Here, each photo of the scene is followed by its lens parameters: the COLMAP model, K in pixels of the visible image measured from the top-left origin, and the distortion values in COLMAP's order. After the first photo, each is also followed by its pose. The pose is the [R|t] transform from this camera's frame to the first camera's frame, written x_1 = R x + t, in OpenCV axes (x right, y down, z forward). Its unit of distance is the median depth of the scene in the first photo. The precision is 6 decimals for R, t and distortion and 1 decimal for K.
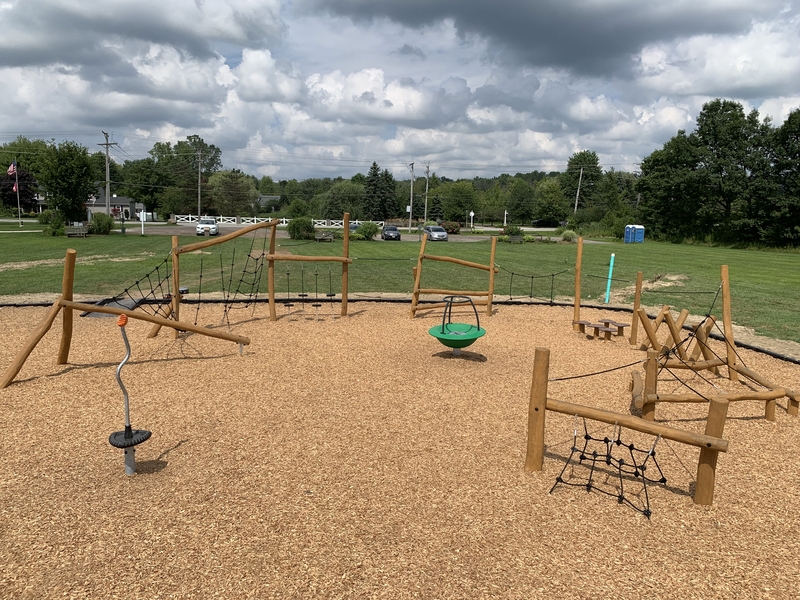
lens RADIAL K [[603.6, 0, 400.0], [0, 603.6, 300.0], [0, 0, 1]] dist [-0.001699, 0.000918]
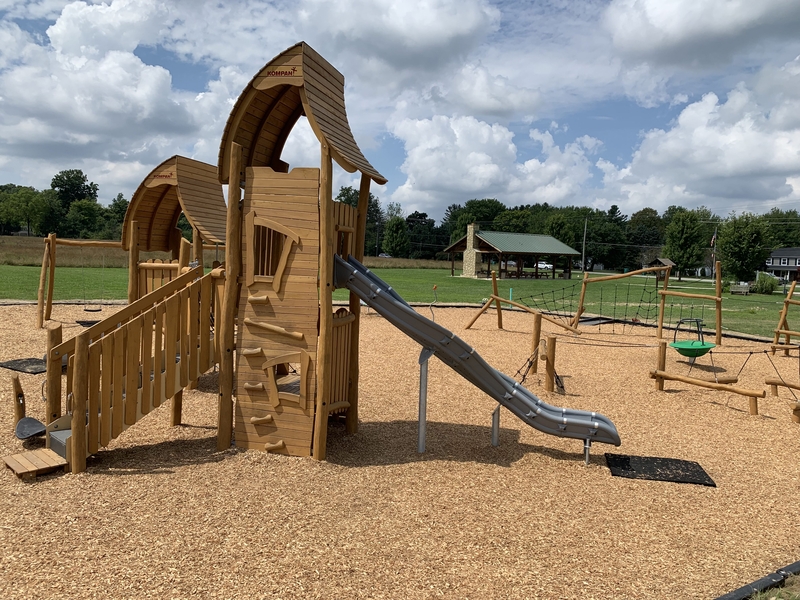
lens RADIAL K [[612.6, 0, 408.6], [0, 612.6, 280.4], [0, 0, 1]] dist [0.051879, -0.096015]
pose [[0.409247, 0.035184, -0.911745, 0.189039], [-0.168354, 0.985011, -0.037556, 0.011951], [0.896757, 0.168866, 0.409036, -0.023487]]
